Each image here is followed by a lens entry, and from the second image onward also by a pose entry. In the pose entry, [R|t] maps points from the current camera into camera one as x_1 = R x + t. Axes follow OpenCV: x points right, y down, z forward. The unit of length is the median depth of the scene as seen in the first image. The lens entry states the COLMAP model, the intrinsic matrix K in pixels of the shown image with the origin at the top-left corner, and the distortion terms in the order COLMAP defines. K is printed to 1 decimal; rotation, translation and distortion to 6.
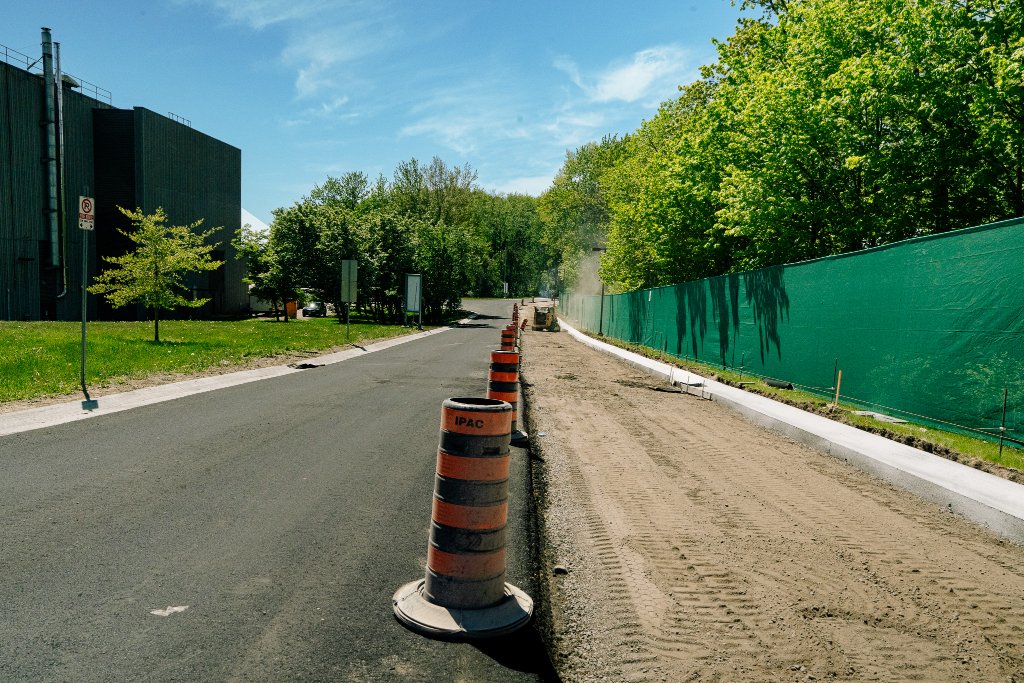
lens RADIAL K [[679.8, 0, 511.9], [0, 679.8, 344.1], [0, 0, 1]] dist [-0.042730, 0.045358]
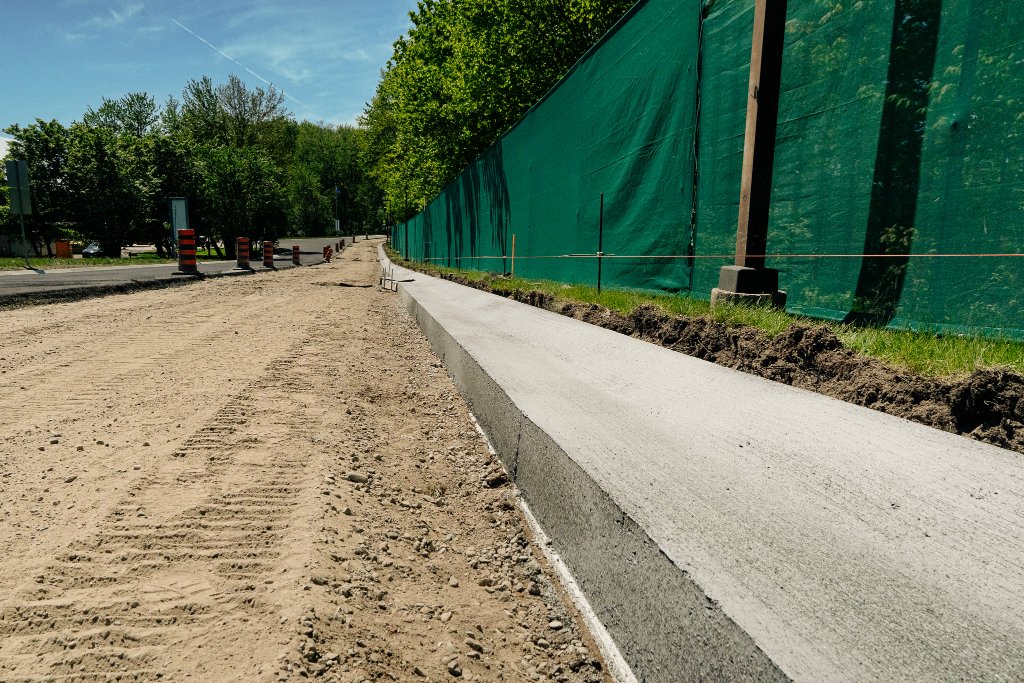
lens RADIAL K [[679.8, 0, 511.9], [0, 679.8, 344.1], [0, 0, 1]] dist [-0.042730, 0.045358]
pose [[0.976735, -0.065459, 0.204216, 0.059290], [0.047671, 0.994724, 0.090843, 0.018004], [-0.209085, -0.078994, 0.974702, 0.036774]]
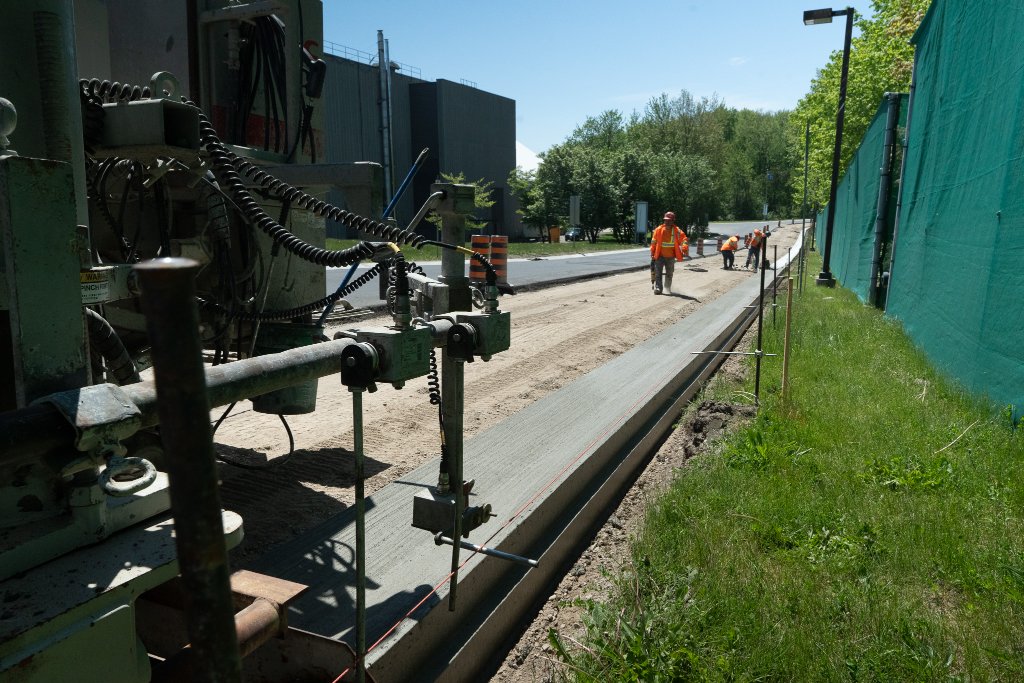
lens RADIAL K [[679.8, 0, 511.9], [0, 679.8, 344.1], [0, 0, 1]] dist [-0.042730, 0.045358]
pose [[0.922276, 0.035034, -0.384940, 0.086171], [0.005929, 0.994485, 0.104713, 0.017357], [0.386486, -0.098857, 0.916982, -0.179066]]
